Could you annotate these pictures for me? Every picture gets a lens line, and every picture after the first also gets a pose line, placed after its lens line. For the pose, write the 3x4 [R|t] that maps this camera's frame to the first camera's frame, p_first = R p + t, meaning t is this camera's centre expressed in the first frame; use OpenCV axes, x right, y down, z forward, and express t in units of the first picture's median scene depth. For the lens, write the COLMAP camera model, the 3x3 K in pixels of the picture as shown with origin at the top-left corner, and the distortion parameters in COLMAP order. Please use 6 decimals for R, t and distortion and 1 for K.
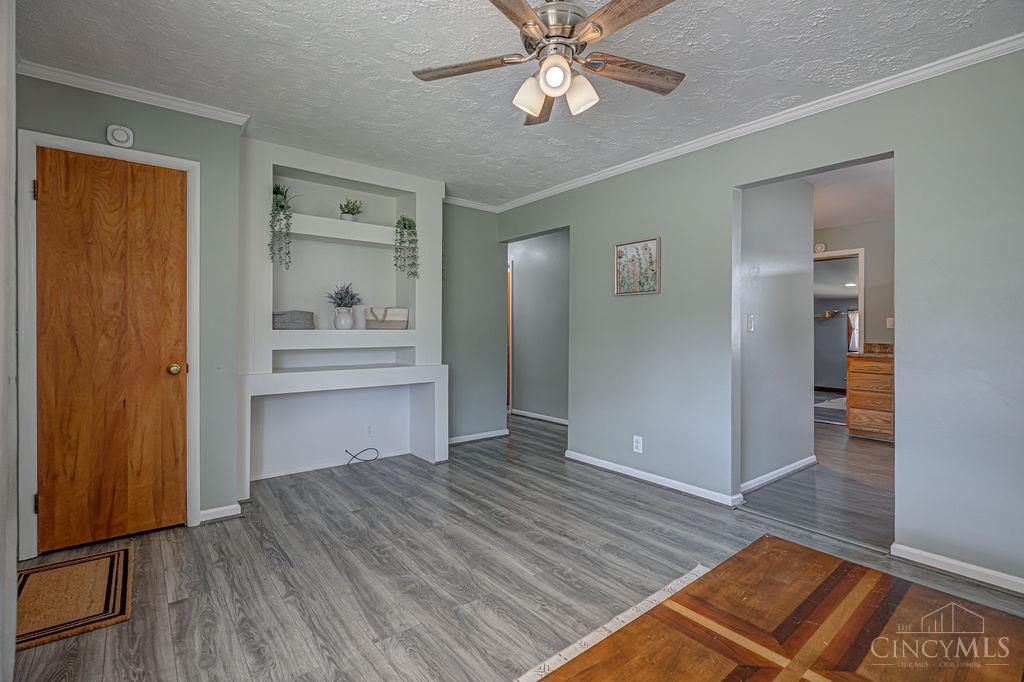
lens RADIAL K [[472.8, 0, 518.0], [0, 472.8, 331.2], [0, 0, 1]] dist [-0.002923, -0.000671]
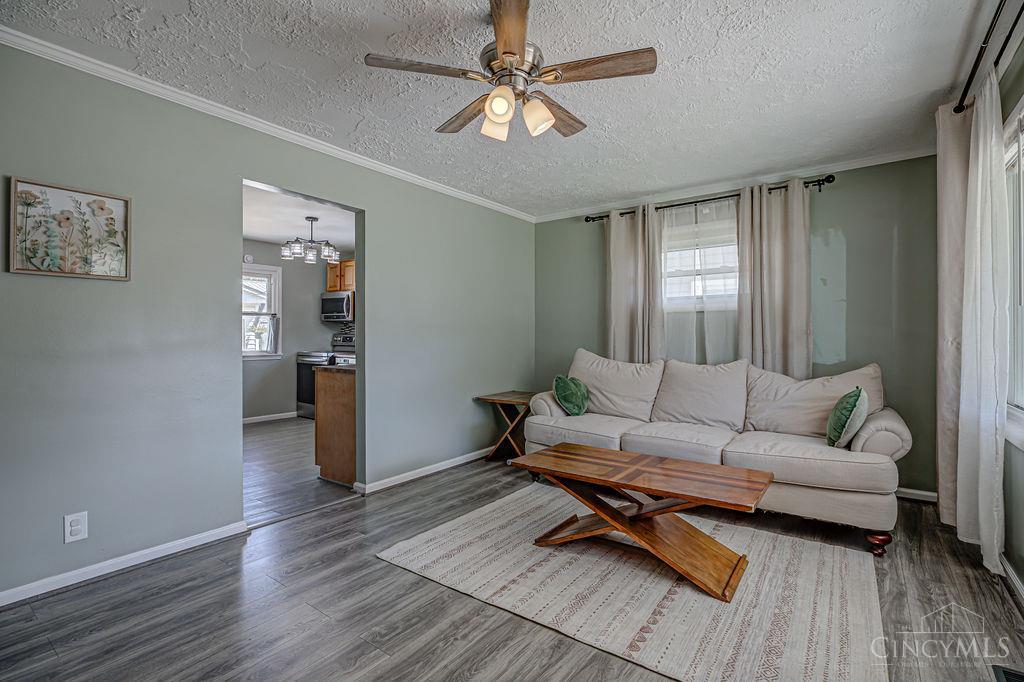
lens RADIAL K [[472.8, 0, 518.0], [0, 472.8, 331.2], [0, 0, 1]] dist [-0.002923, -0.000671]
pose [[-0.250402, 0.004929, 0.968129, -0.652601], [0.004146, 0.999983, -0.004019, -0.006792], [-0.968133, 0.003008, -0.250418, 0.842556]]
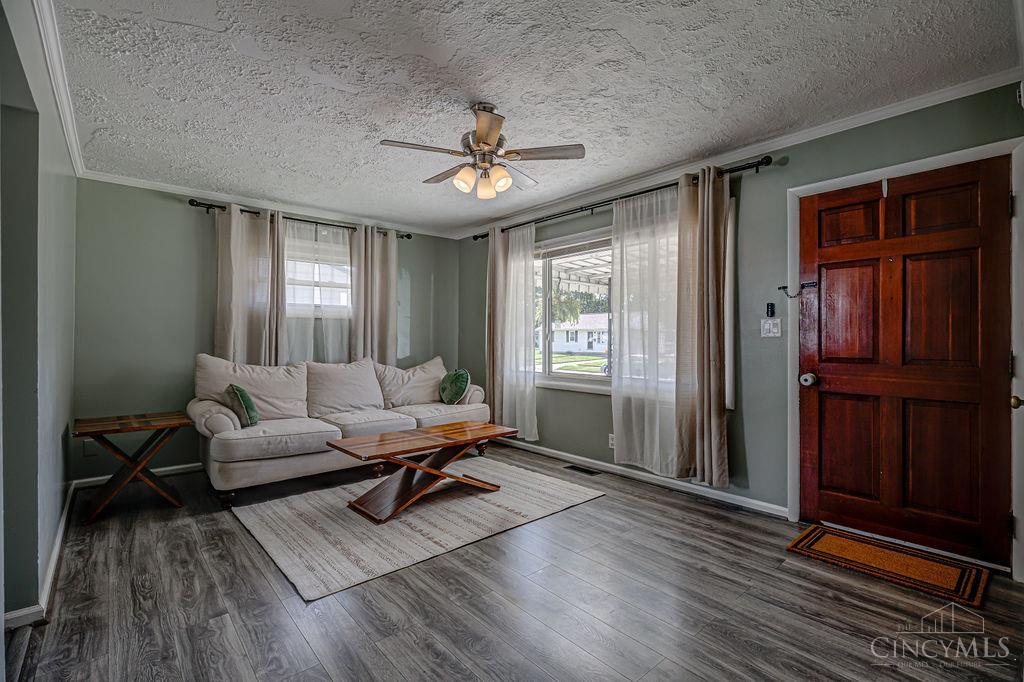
lens RADIAL K [[468.9, 0, 513.7], [0, 468.9, 339.4], [0, 0, 1]] dist [-0.004049, -0.000547]
pose [[-0.999656, -0.005353, -0.025672, 0.013765], [-0.005496, 0.999970, 0.005512, -0.009251], [0.025642, 0.005652, -0.999655, 1.677692]]
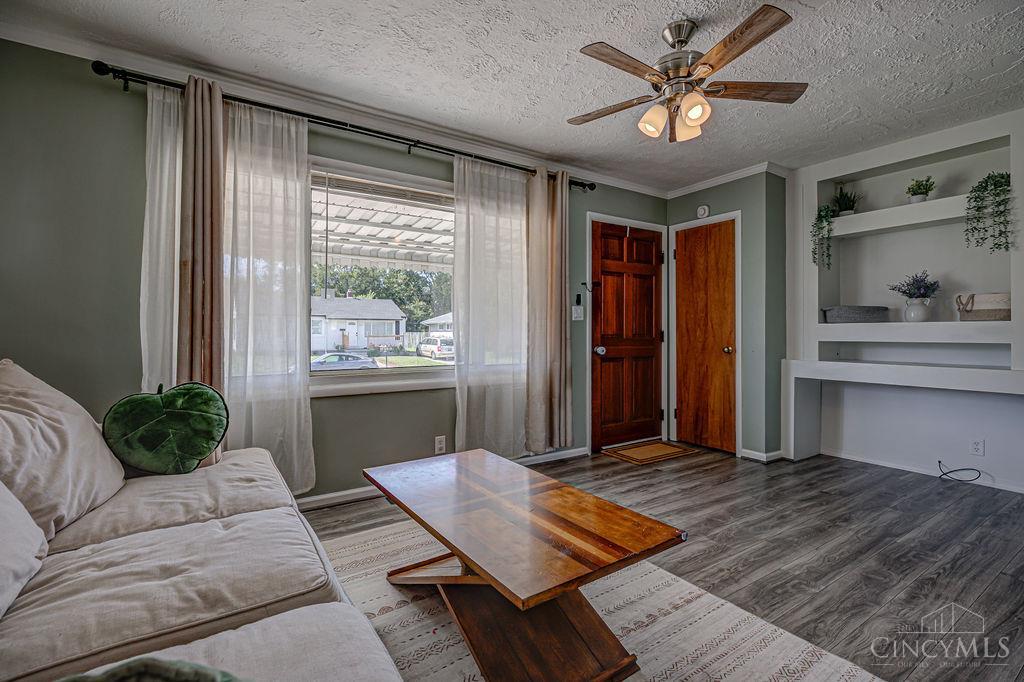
lens RADIAL K [[472.8, 0, 518.0], [0, 472.8, 331.2], [0, 0, 1]] dist [-0.002923, -0.000671]
pose [[-0.090939, -0.005405, -0.995842, 0.892260], [-0.005760, 0.999971, -0.004902, 0.032278], [0.995840, 0.005290, -0.090967, 0.467150]]
